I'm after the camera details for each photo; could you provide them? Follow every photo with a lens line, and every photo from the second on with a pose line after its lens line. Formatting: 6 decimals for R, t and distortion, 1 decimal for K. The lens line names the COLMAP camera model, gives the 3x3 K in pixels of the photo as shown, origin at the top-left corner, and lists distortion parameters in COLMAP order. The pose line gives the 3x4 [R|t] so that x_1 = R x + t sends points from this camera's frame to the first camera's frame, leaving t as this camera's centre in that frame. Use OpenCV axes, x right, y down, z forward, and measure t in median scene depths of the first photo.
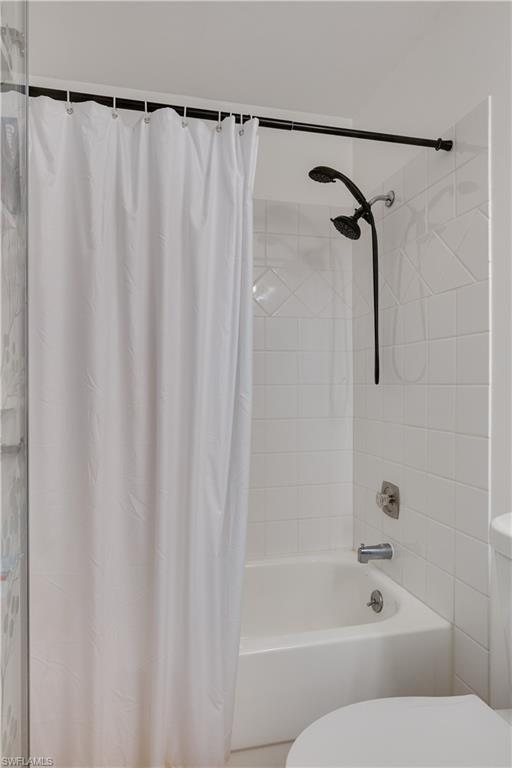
lens RADIAL K [[485.7, 0, 256.2], [0, 485.7, 384.9], [0, 0, 1]] dist [-0.010057, 0.003235]
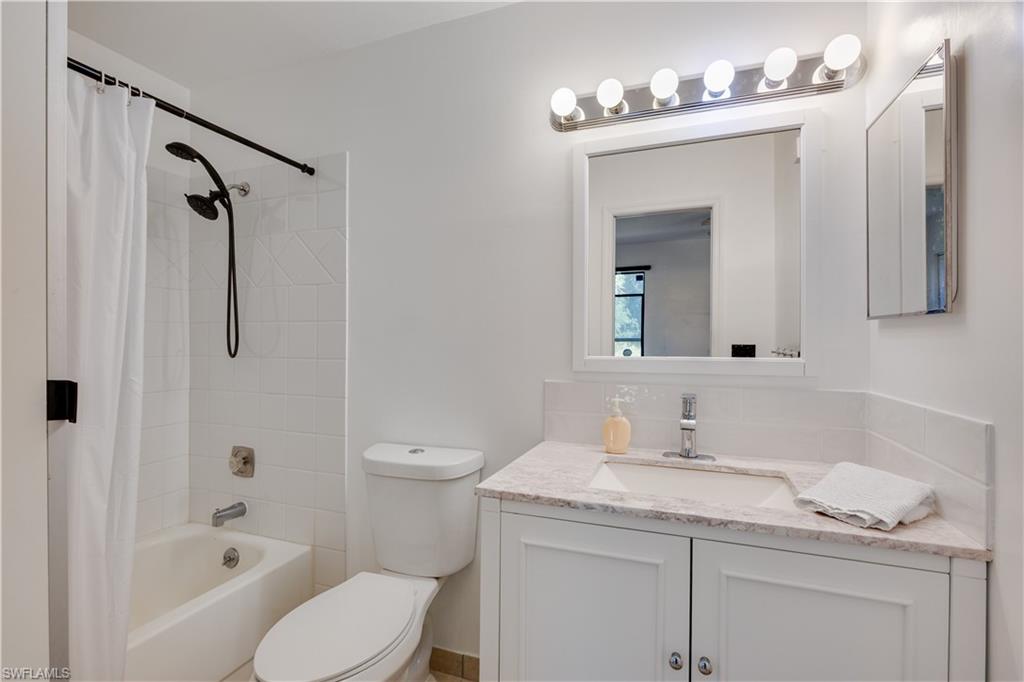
lens RADIAL K [[476.7, 0, 510.7], [0, 476.7, 339.4], [0, 0, 1]] dist [0.002042, 0.000625]
pose [[0.559940, 0.007284, 0.828501, -0.289678], [-0.003435, 0.999973, -0.006470, -0.037663], [-0.828526, 0.000777, 0.559950, -0.115690]]
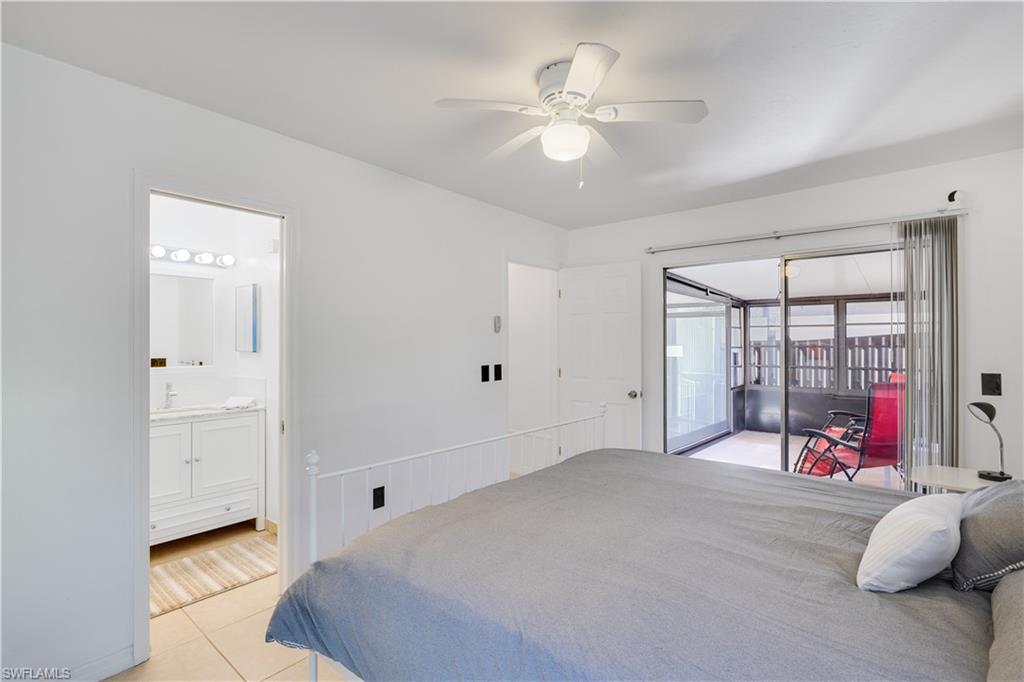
lens RADIAL K [[476.7, 0, 512.2], [0, 476.7, 342.9], [0, 0, 1]] dist [0.002042, 0.000625]
pose [[-0.586053, 0.008845, 0.810225, -1.512849], [0.007188, 0.999958, -0.005717, -0.081535], [-0.810241, 0.002473, -0.586092, 0.046275]]
